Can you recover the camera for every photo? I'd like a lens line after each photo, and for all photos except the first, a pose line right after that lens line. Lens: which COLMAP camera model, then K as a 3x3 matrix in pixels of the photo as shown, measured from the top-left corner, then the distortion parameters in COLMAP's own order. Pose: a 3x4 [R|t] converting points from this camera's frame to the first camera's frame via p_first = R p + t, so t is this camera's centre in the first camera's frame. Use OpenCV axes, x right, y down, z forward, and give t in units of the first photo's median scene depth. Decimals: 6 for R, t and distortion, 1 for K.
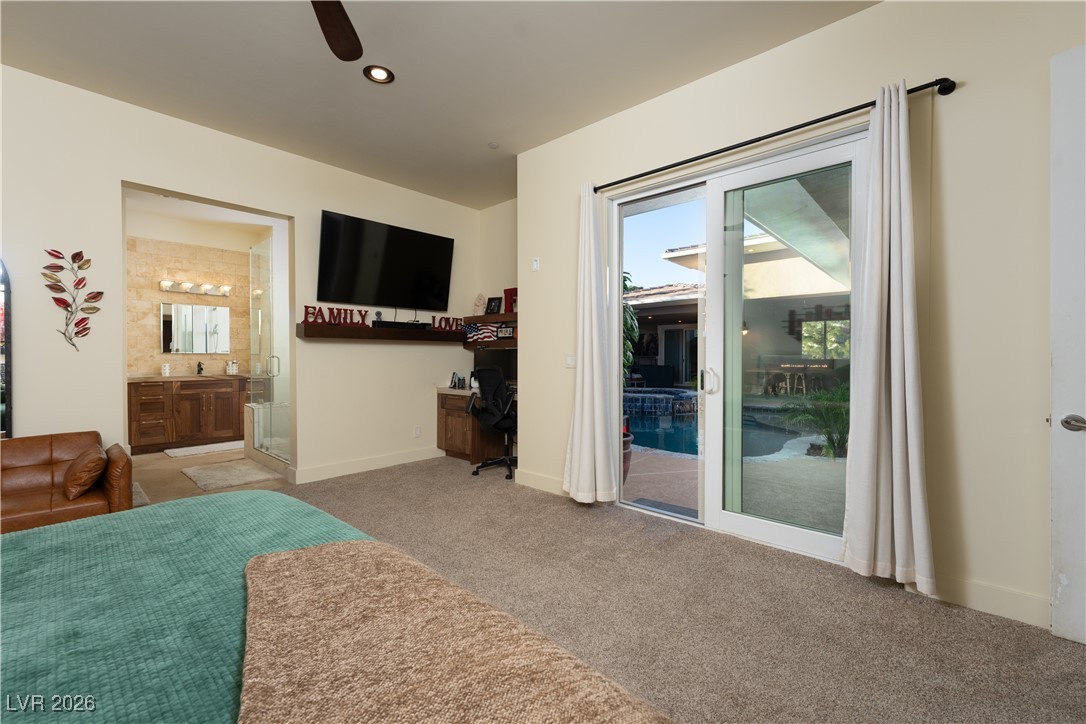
lens RADIAL K [[451.3, 0, 541.4], [0, 451.3, 357.6], [0, 0, 1]] dist [-0.000267, 0.000088]
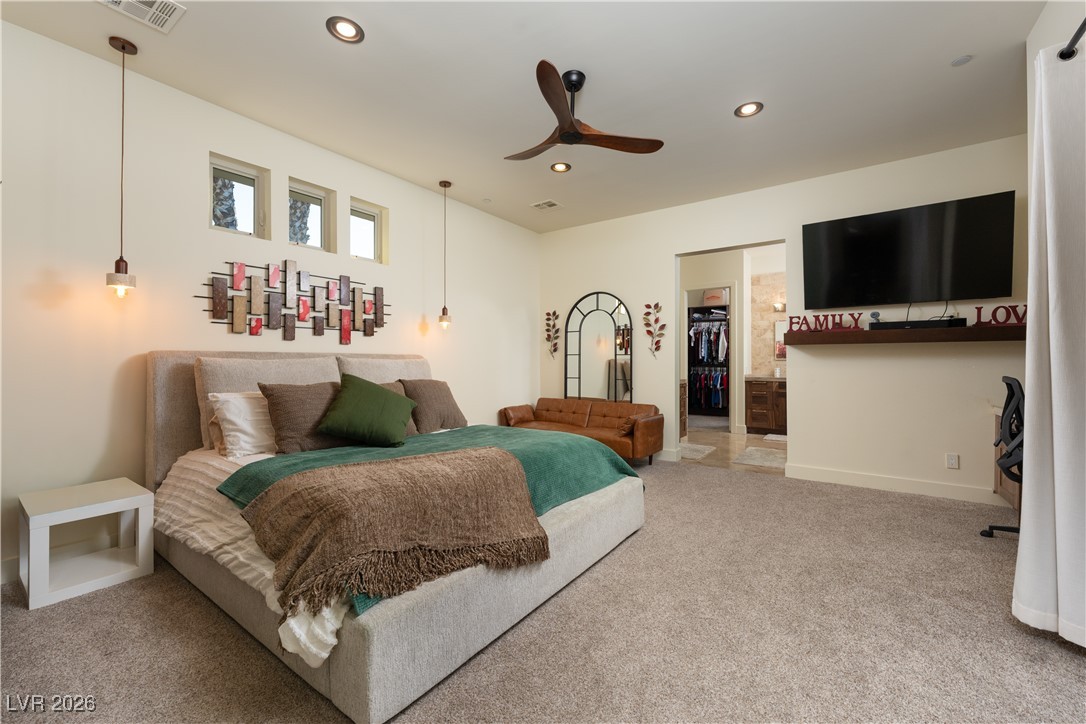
lens RADIAL K [[436.9, 0, 540.6], [0, 436.9, 355.2], [0, 0, 1]] dist [0.003128, 0.000295]
pose [[0.113516, -0.014983, -0.993423, 0.351271], [-0.002864, 0.999877, -0.015408, -0.001423], [0.993532, 0.004594, 0.113460, 0.202545]]
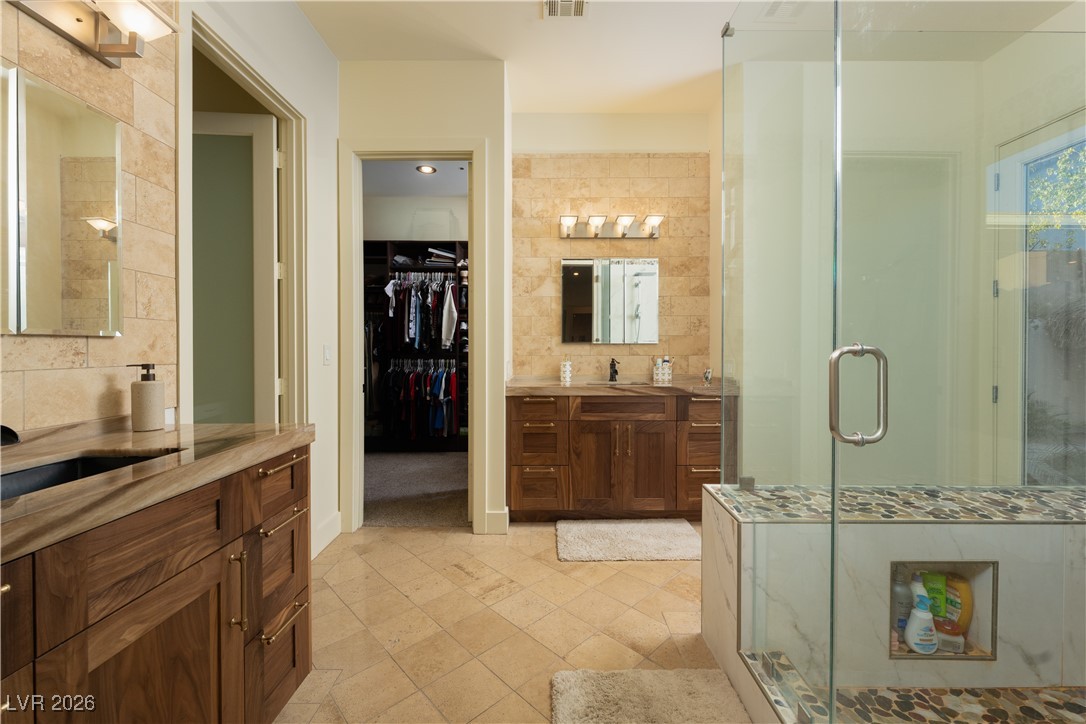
lens RADIAL K [[438.1, 0, 546.5], [0, 438.1, 361.1], [0, 0, 1]] dist [0.000815, -0.000012]
pose [[0.675421, 0.020227, -0.737155, -0.462922], [-0.002827, 0.999687, 0.024841, -0.001217], [0.737427, -0.014694, 0.675267, 0.641291]]
